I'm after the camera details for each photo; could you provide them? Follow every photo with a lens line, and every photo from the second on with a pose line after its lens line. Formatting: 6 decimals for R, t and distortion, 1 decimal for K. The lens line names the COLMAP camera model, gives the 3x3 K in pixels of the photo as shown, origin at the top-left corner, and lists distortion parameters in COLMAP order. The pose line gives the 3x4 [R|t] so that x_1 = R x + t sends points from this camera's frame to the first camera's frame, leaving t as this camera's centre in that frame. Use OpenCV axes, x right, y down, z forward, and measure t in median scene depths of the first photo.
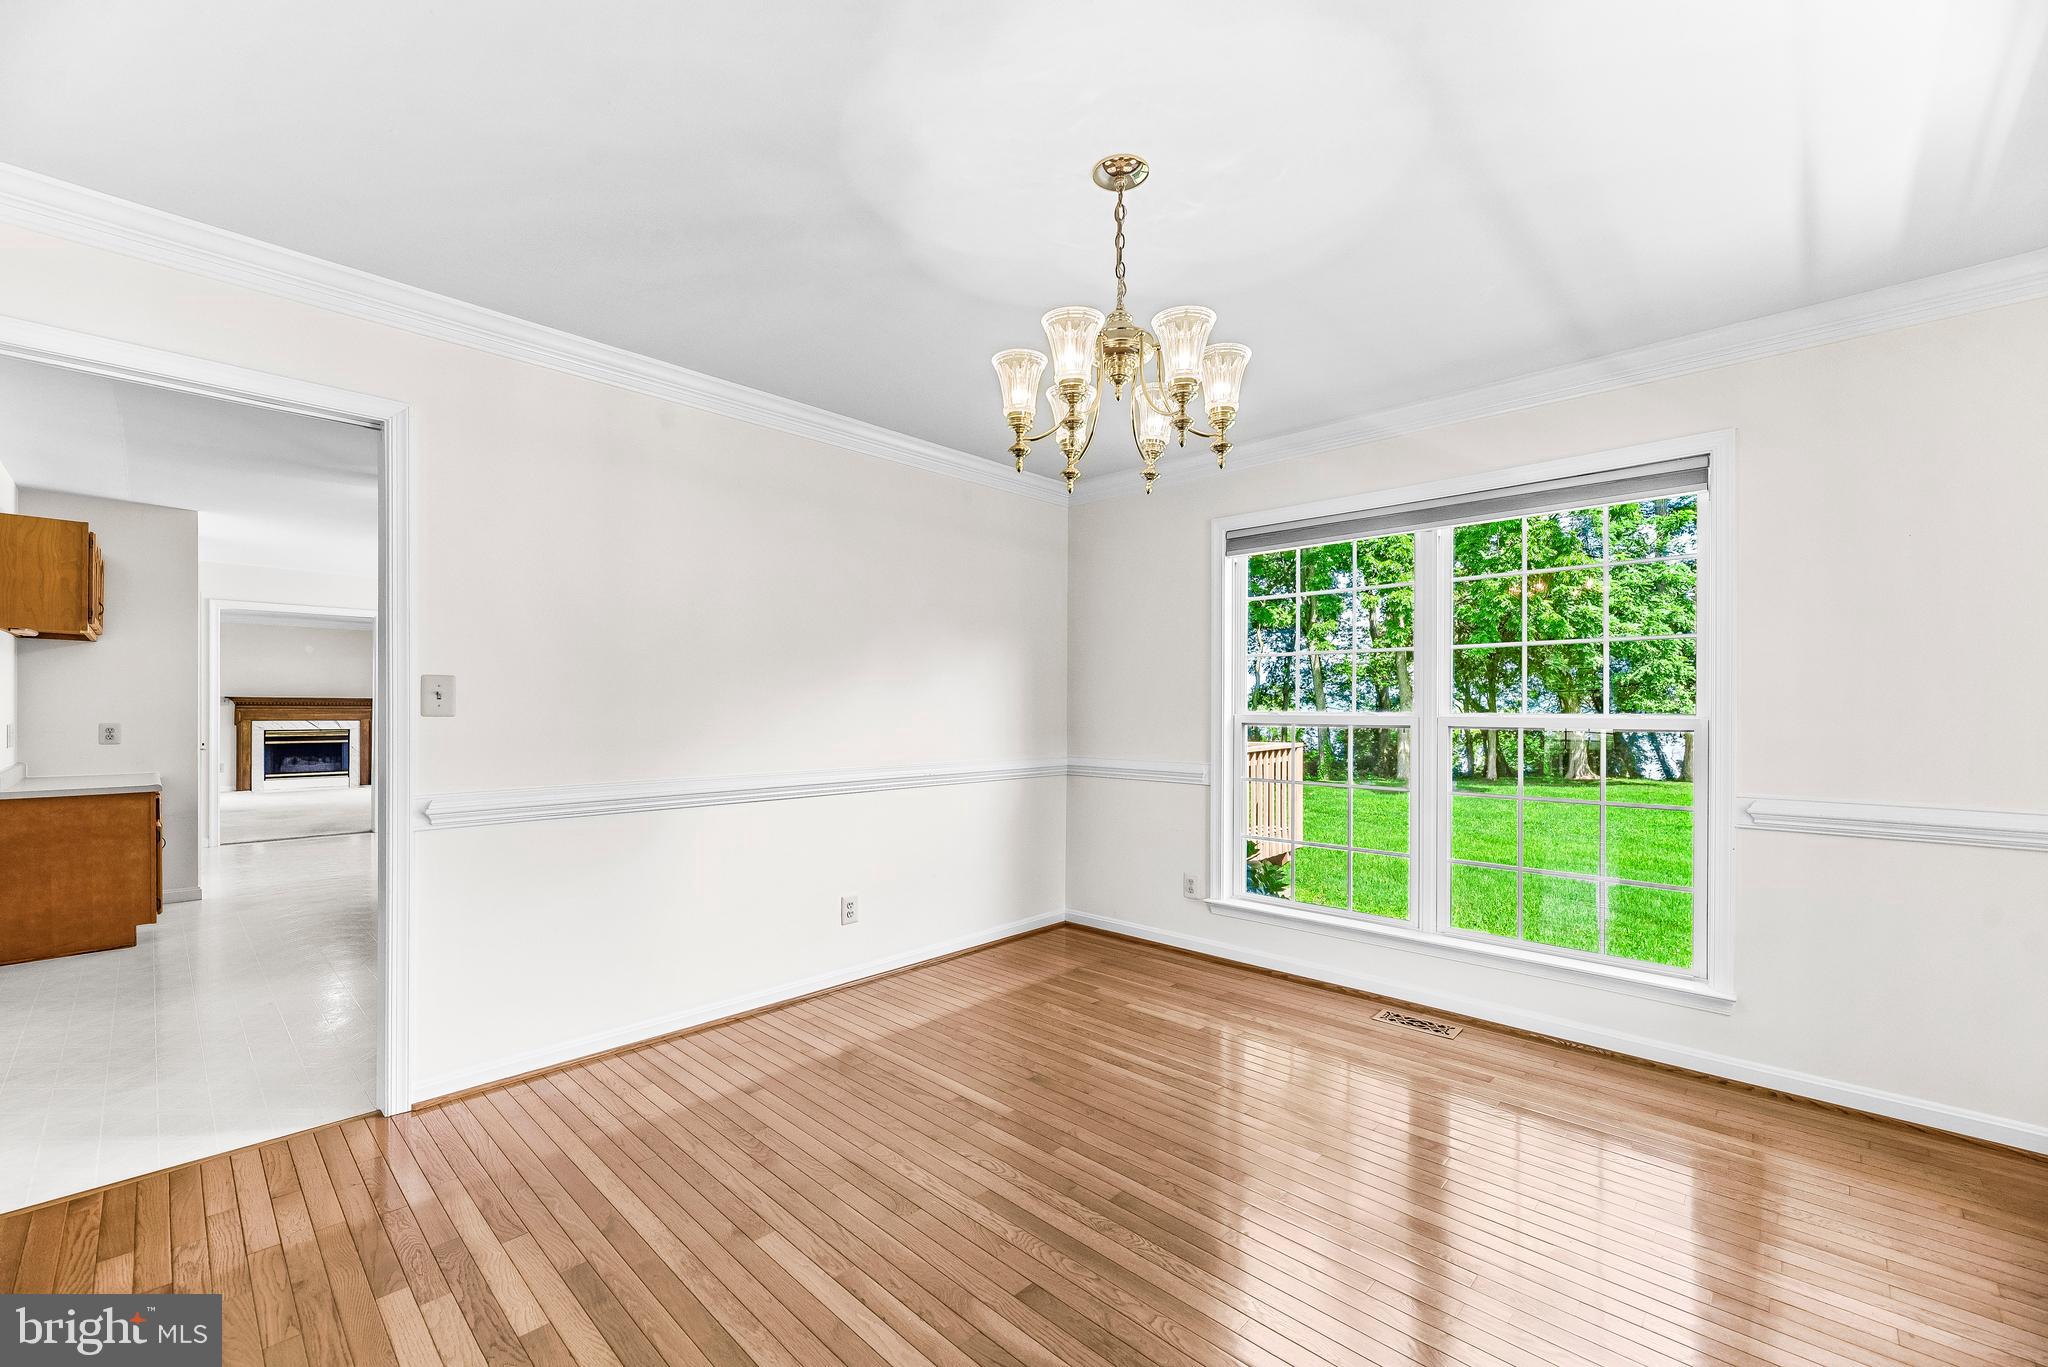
lens RADIAL K [[827.6, 0, 1023.1], [0, 827.6, 712.6], [0, 0, 1]] dist [-0.003169, 0.000129]
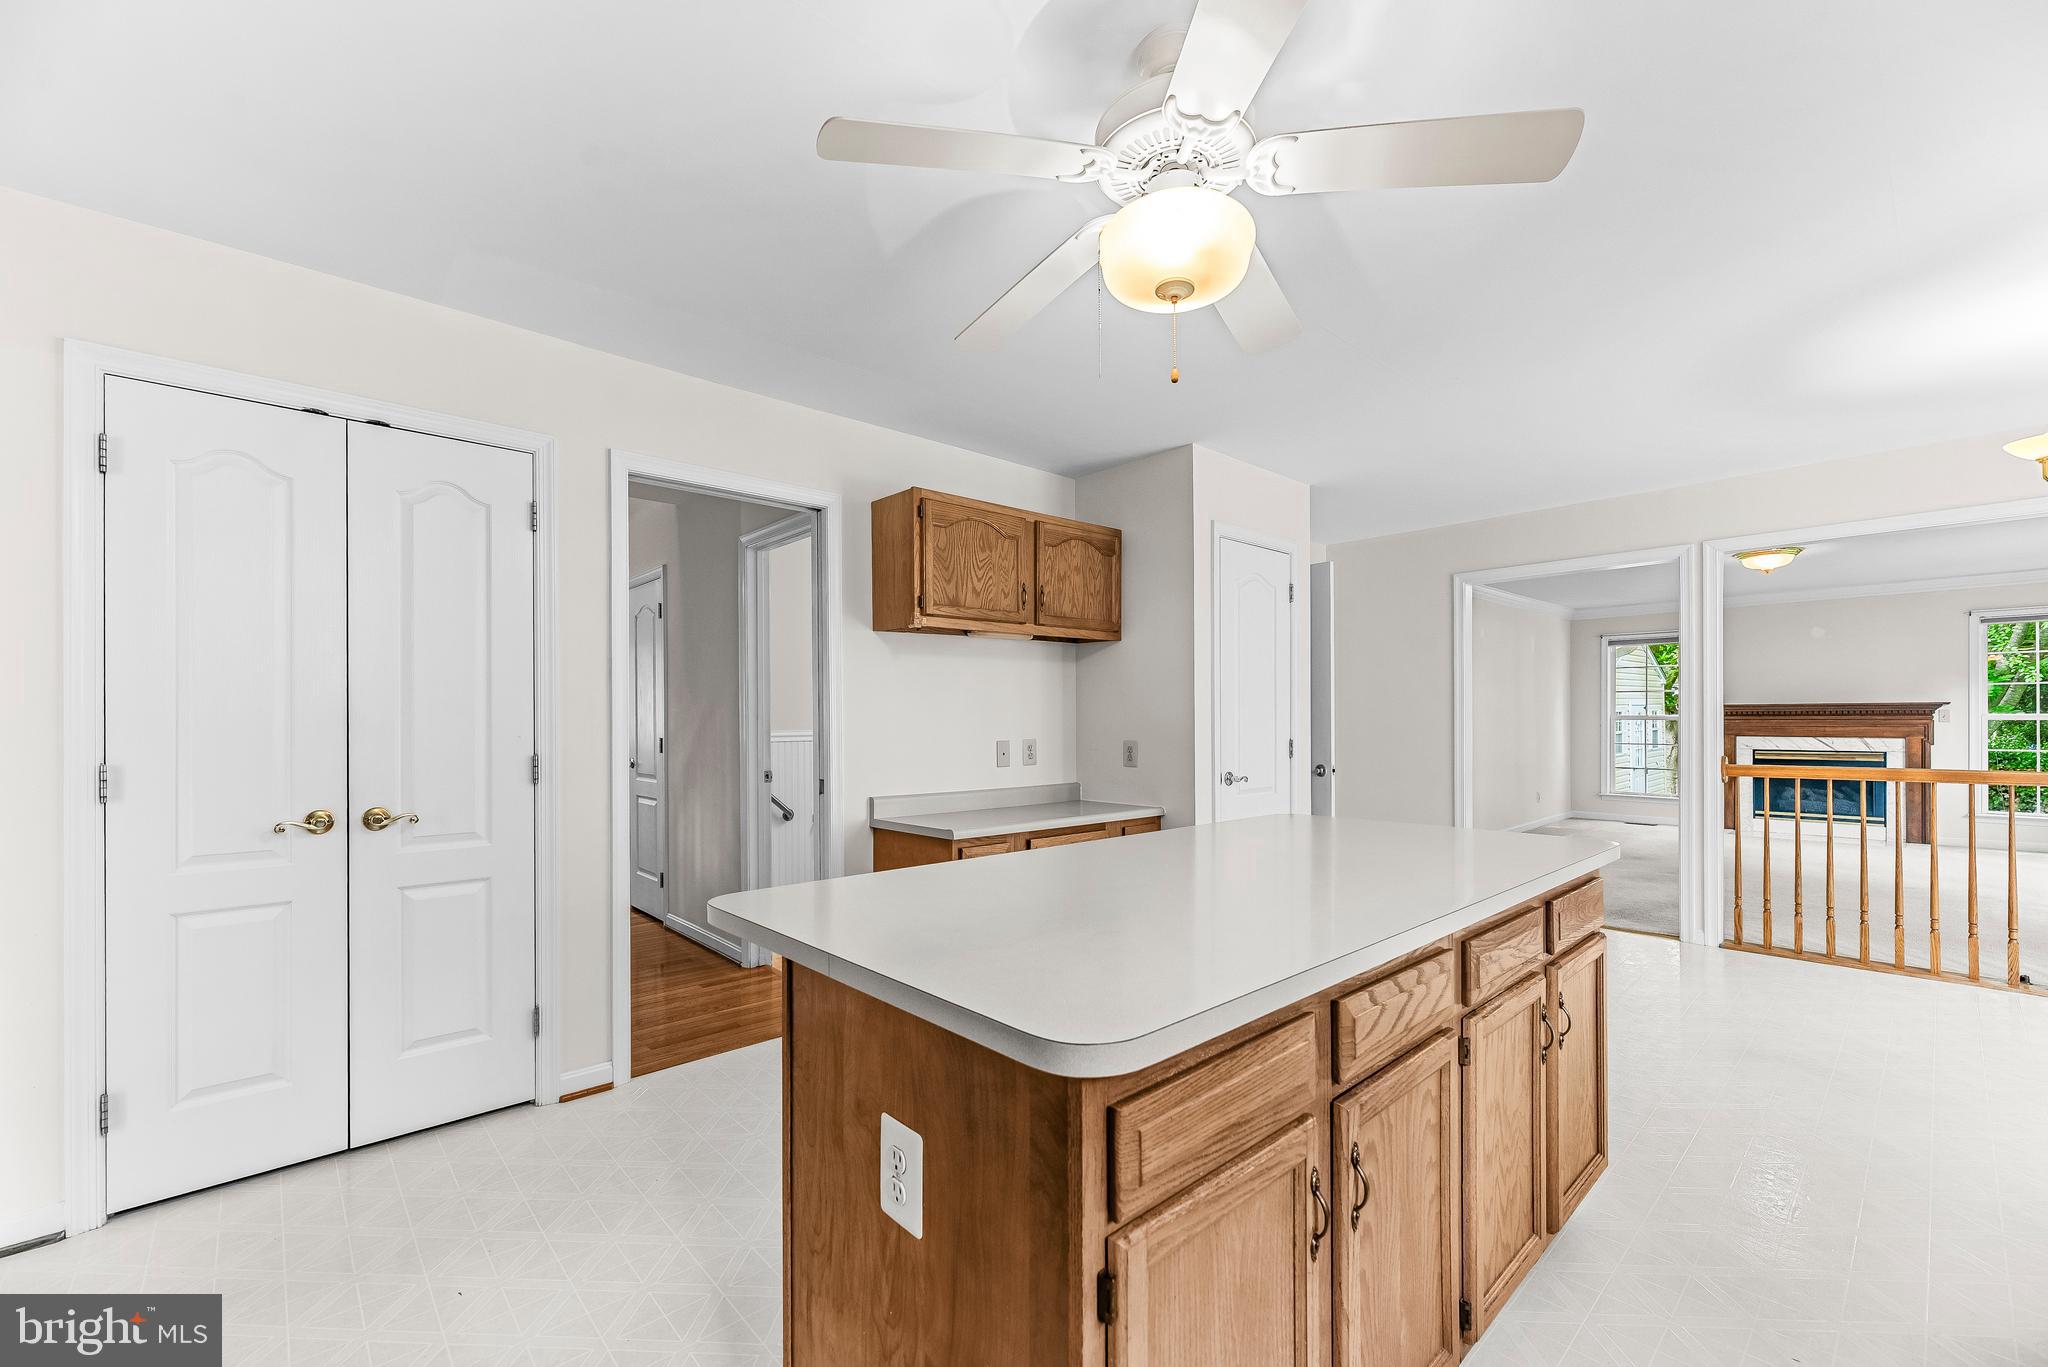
lens RADIAL K [[827.6, 0, 993.0], [0, 827.6, 720.0], [0, 0, 1]] dist [-0.003169, 0.000129]
pose [[-0.098993, -0.001998, -0.995086, -0.117607], [-0.001594, 0.999997, -0.001849, -0.002204], [0.995087, 0.001403, -0.098995, 0.386821]]
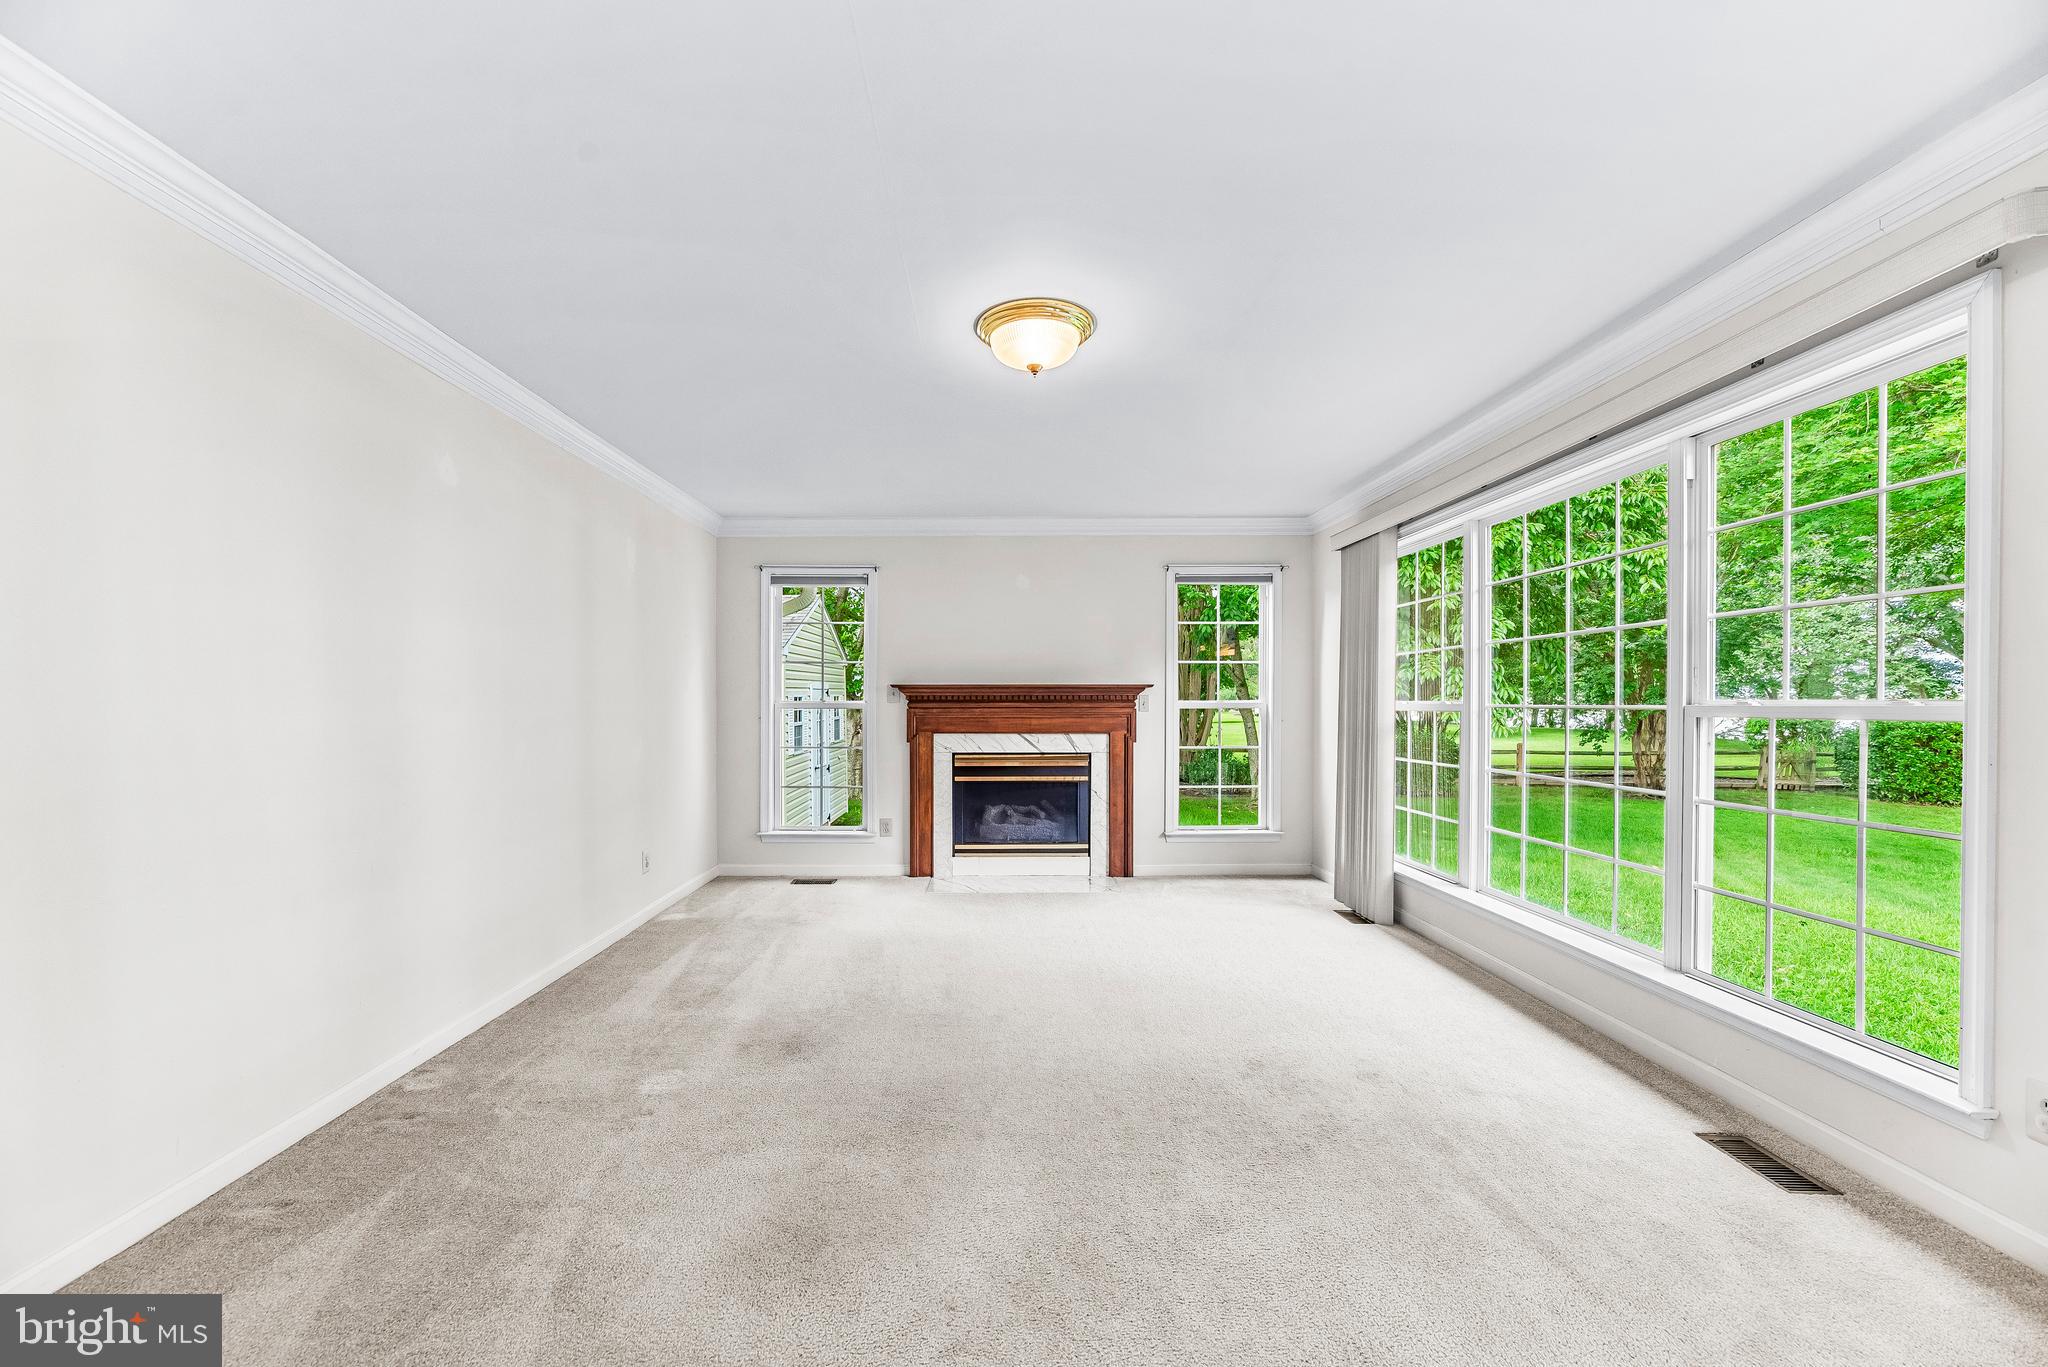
lens RADIAL K [[827.6, 0, 992.5], [0, 827.6, 711.8], [0, 0, 1]] dist [-0.003169, 0.000129]
pose [[0.687923, 0.002198, -0.725780, -0.533803], [0.001099, 0.999991, 0.004070, -0.004609], [0.725782, -0.003598, 0.687915, 0.661822]]
